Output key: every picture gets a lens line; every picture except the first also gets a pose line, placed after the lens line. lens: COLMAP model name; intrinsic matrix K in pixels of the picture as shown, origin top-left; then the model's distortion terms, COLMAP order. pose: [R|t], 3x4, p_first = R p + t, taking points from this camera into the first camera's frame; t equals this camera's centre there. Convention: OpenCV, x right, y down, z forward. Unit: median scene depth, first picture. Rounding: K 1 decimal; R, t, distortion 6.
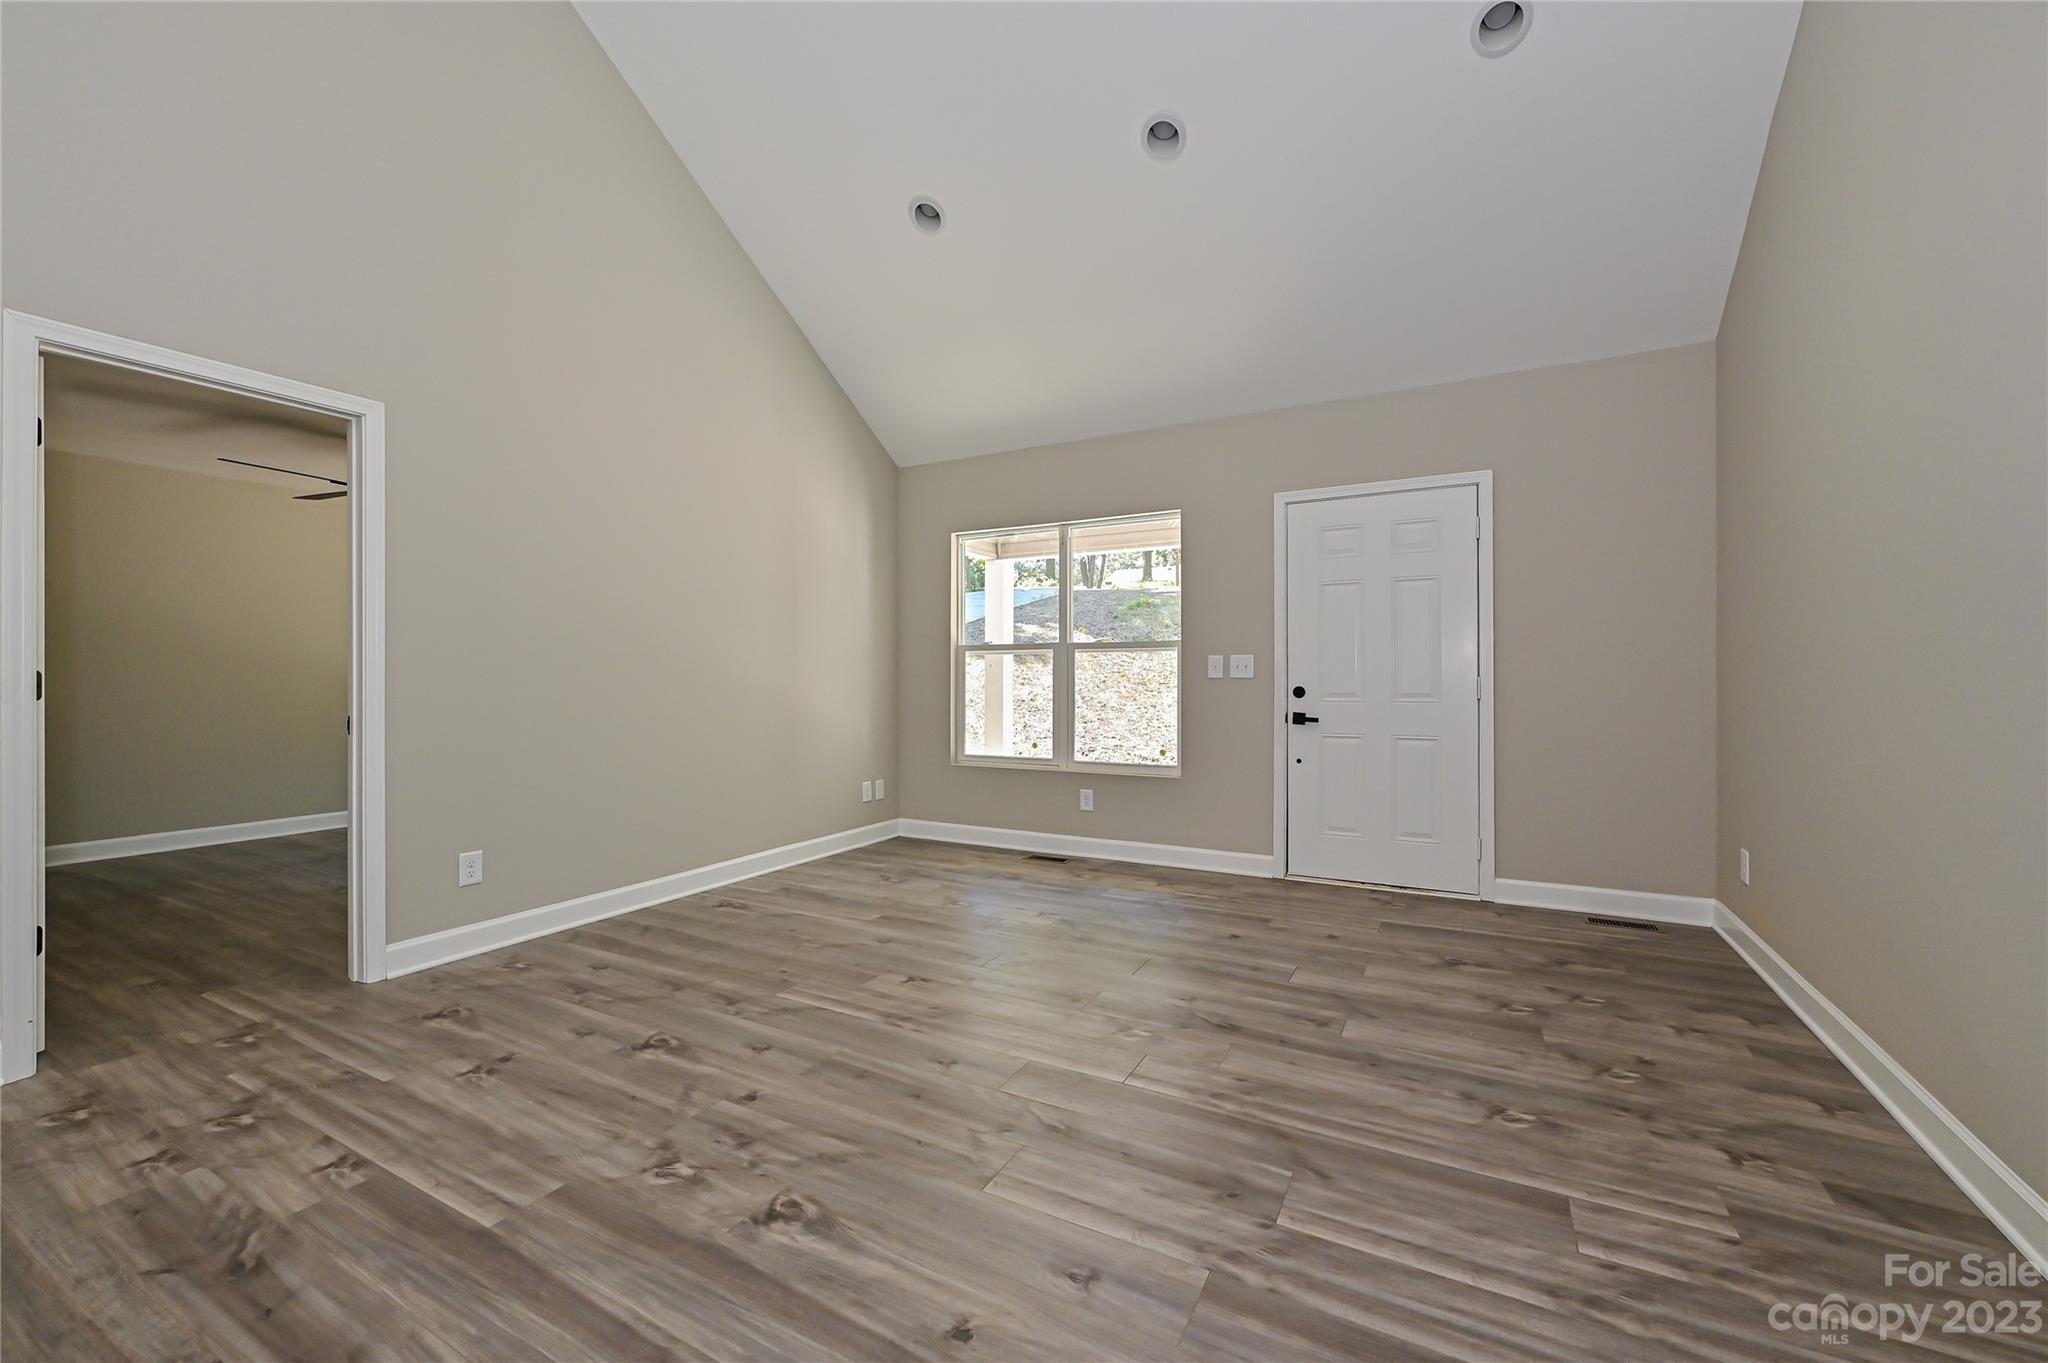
lens RADIAL K [[824.7, 0, 1012.3], [0, 824.7, 672.6], [0, 0, 1]] dist [-0.000536, -0.000077]
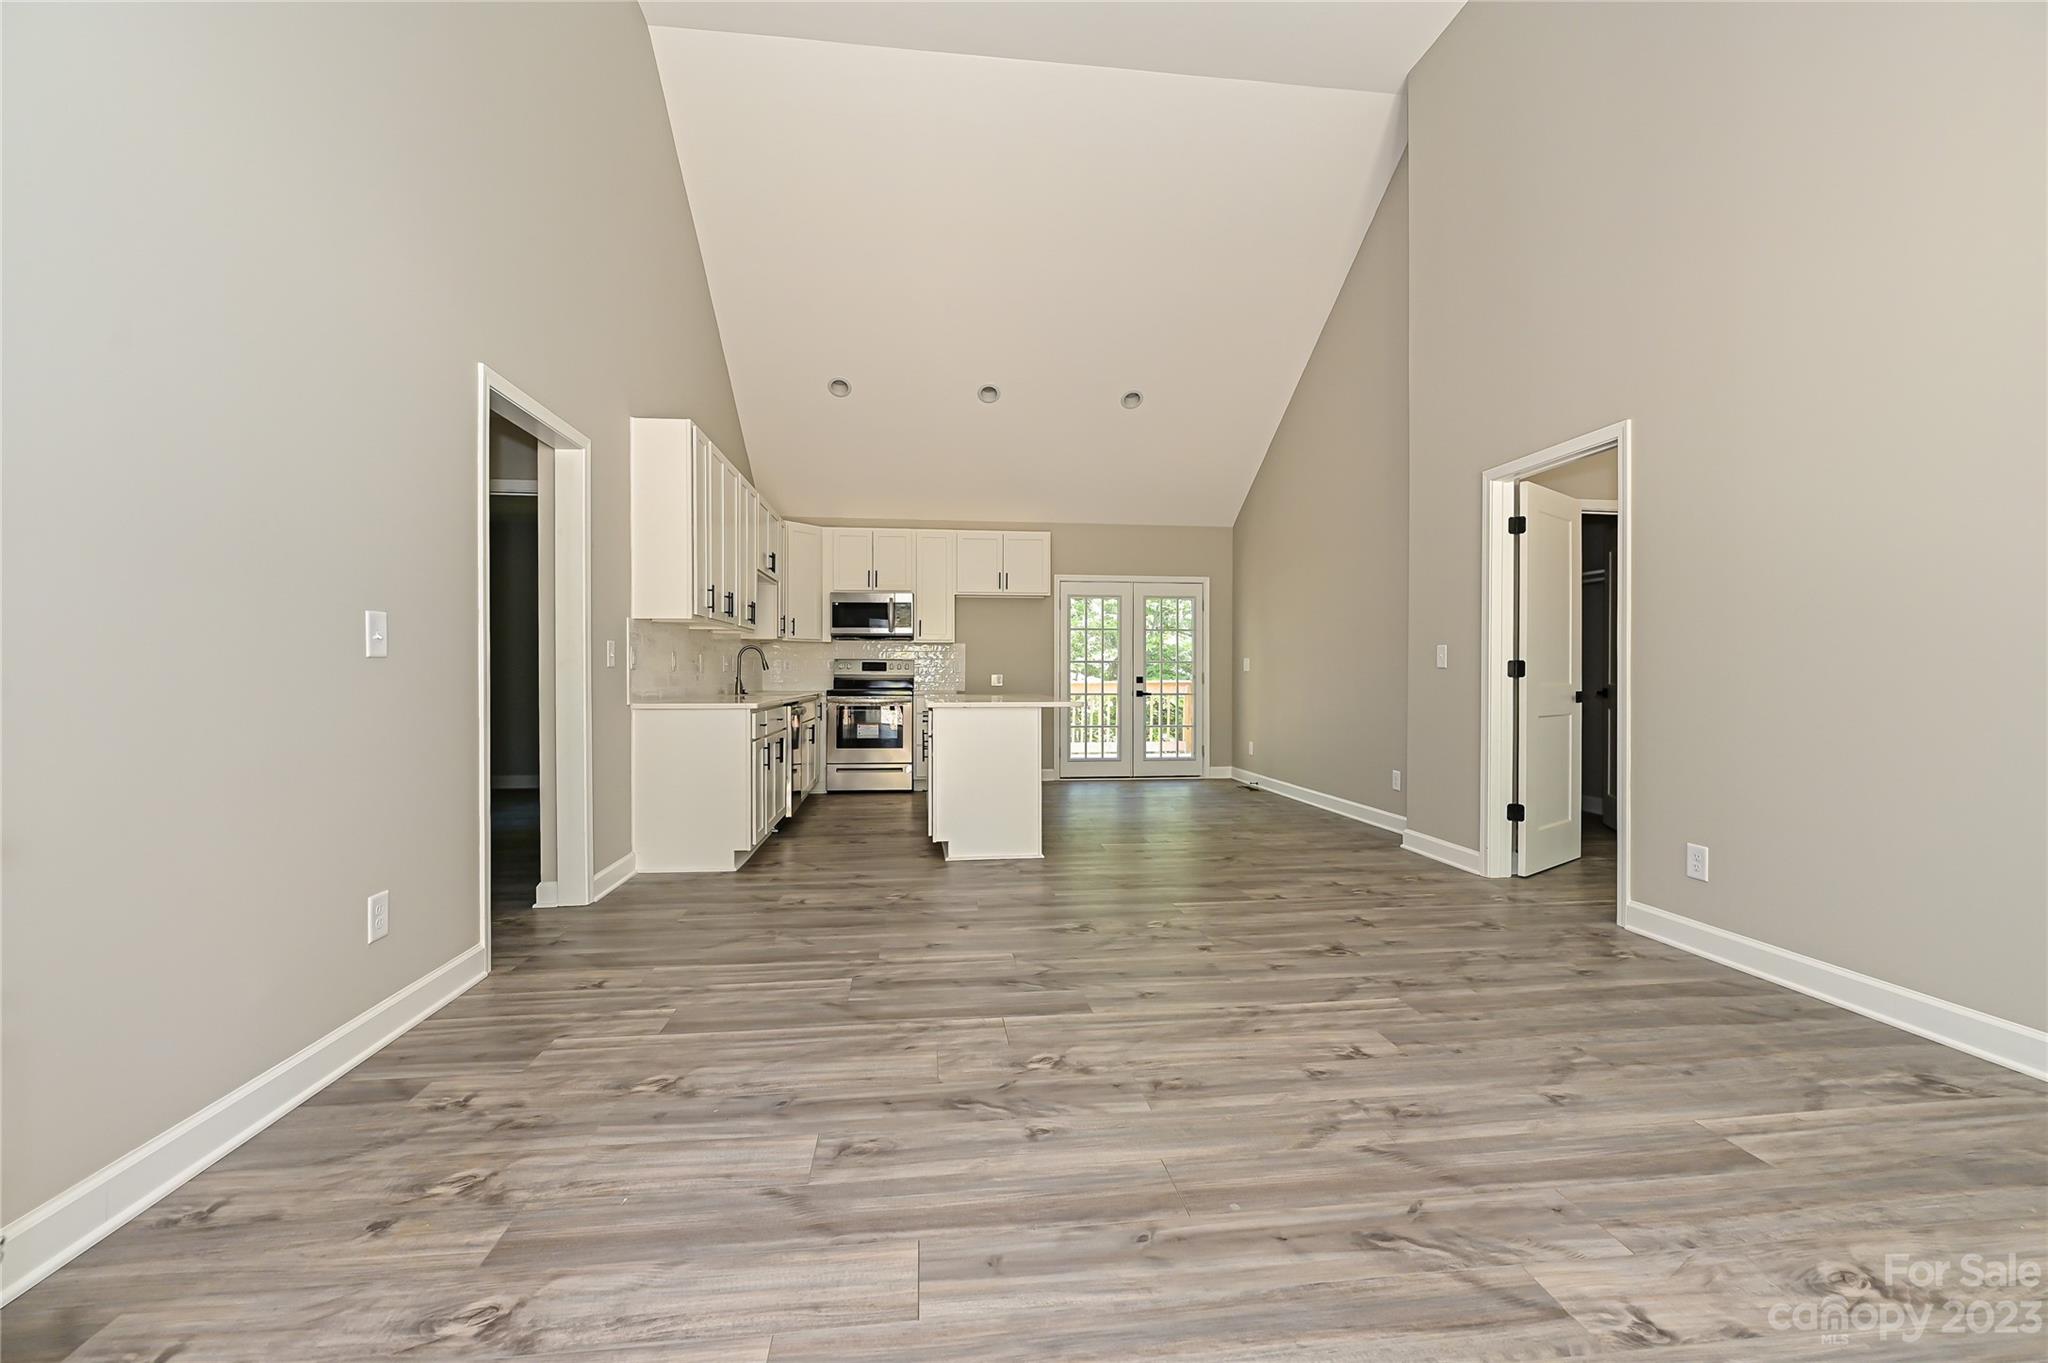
lens RADIAL K [[824.7, 0, 1034.0], [0, 824.7, 667.3], [0, 0, 1]] dist [-0.000536, -0.000077]
pose [[-0.801121, -0.005049, -0.598481, 0.682242], [0.004969, 0.999874, -0.015088, 0.030776], [0.598481, -0.015061, -0.800995, 1.700289]]
